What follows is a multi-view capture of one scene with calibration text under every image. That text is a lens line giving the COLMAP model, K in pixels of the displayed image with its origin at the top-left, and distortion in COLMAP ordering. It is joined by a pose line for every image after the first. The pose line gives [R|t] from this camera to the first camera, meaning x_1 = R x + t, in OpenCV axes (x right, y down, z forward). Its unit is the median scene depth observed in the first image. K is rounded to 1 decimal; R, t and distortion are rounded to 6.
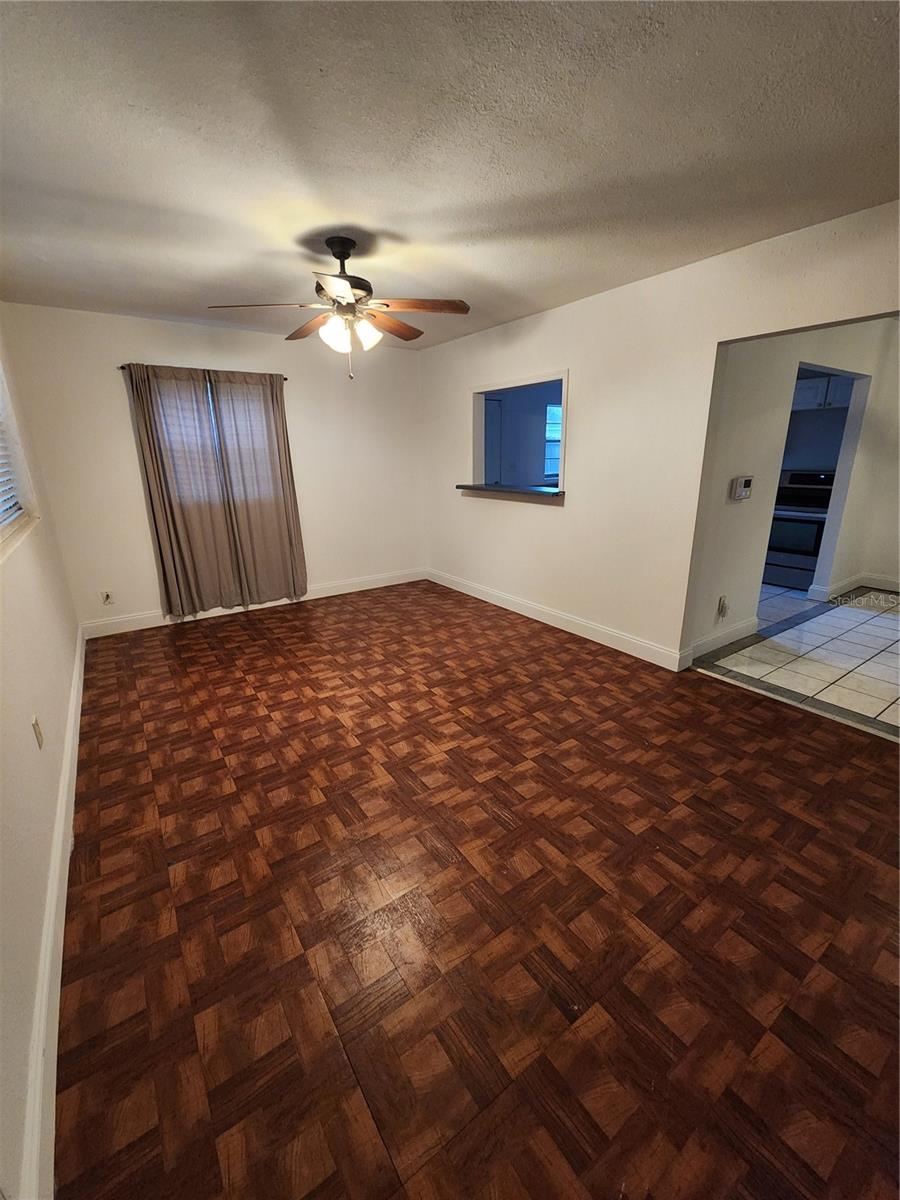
lens RADIAL K [[488.1, 0, 455.9], [0, 488.1, 598.0], [0, 0, 1]] dist [0.002686, -0.004473]
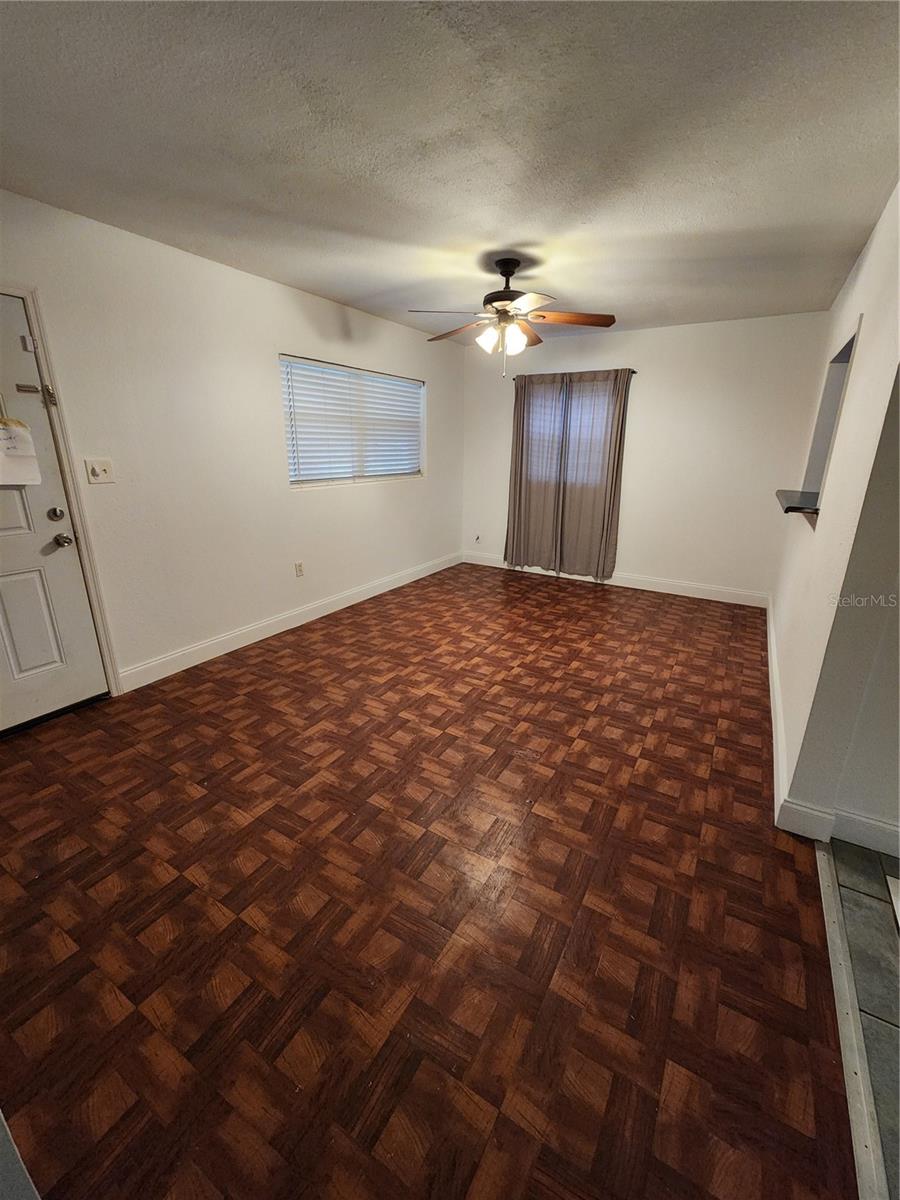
lens RADIAL K [[488.1, 0, 455.9], [0, 488.1, 598.0], [0, 0, 1]] dist [0.002686, -0.004473]
pose [[0.407258, 0.292444, -0.865227, 0.730746], [-0.280124, 0.941686, 0.186434, -0.109135], [0.869294, 0.166444, 0.465430, 0.352301]]
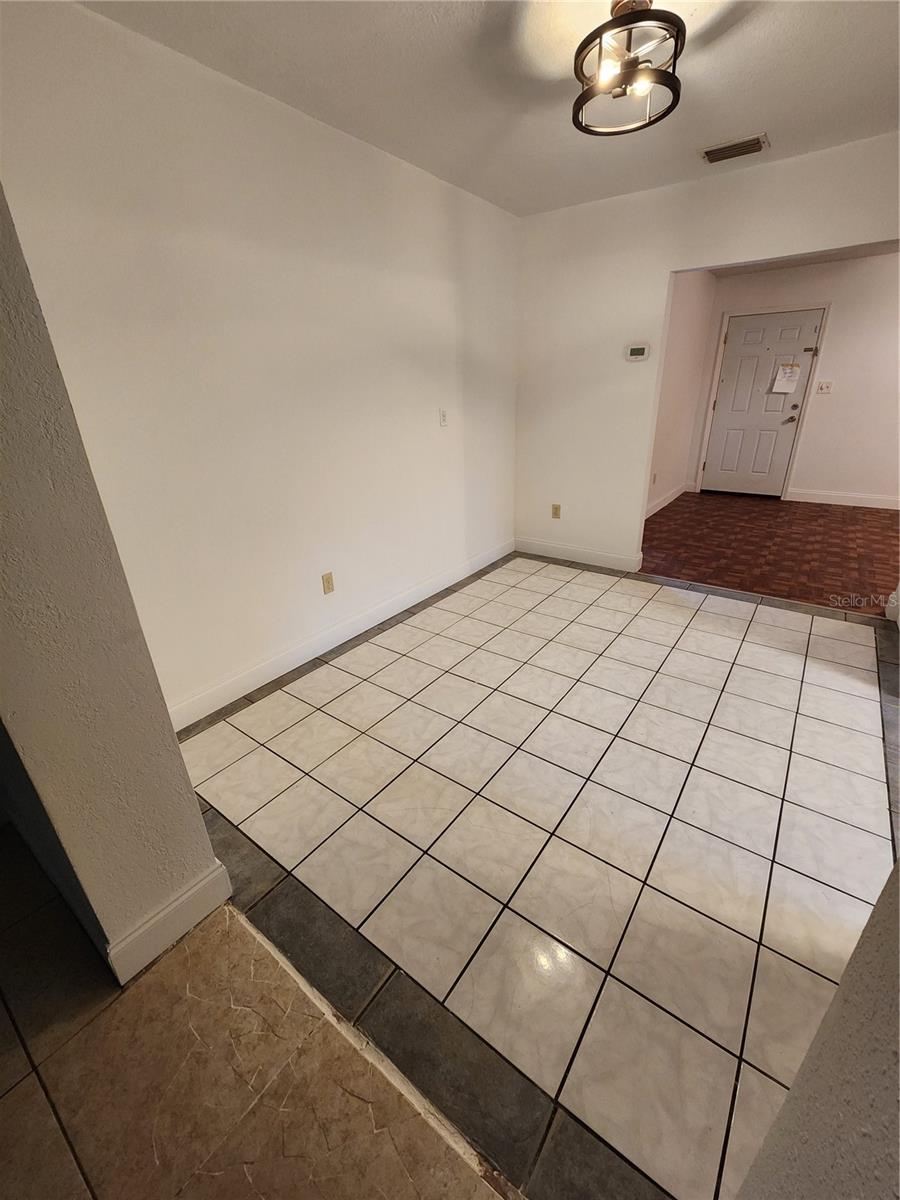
lens RADIAL K [[488.1, 0, 455.9], [0, 488.1, 598.0], [0, 0, 1]] dist [0.002686, -0.004473]
pose [[-0.944027, 0.165658, -0.285256, 1.519388], [-0.057402, 0.769064, 0.636589, -0.425401], [0.324836, 0.617331, -0.716508, 1.405689]]
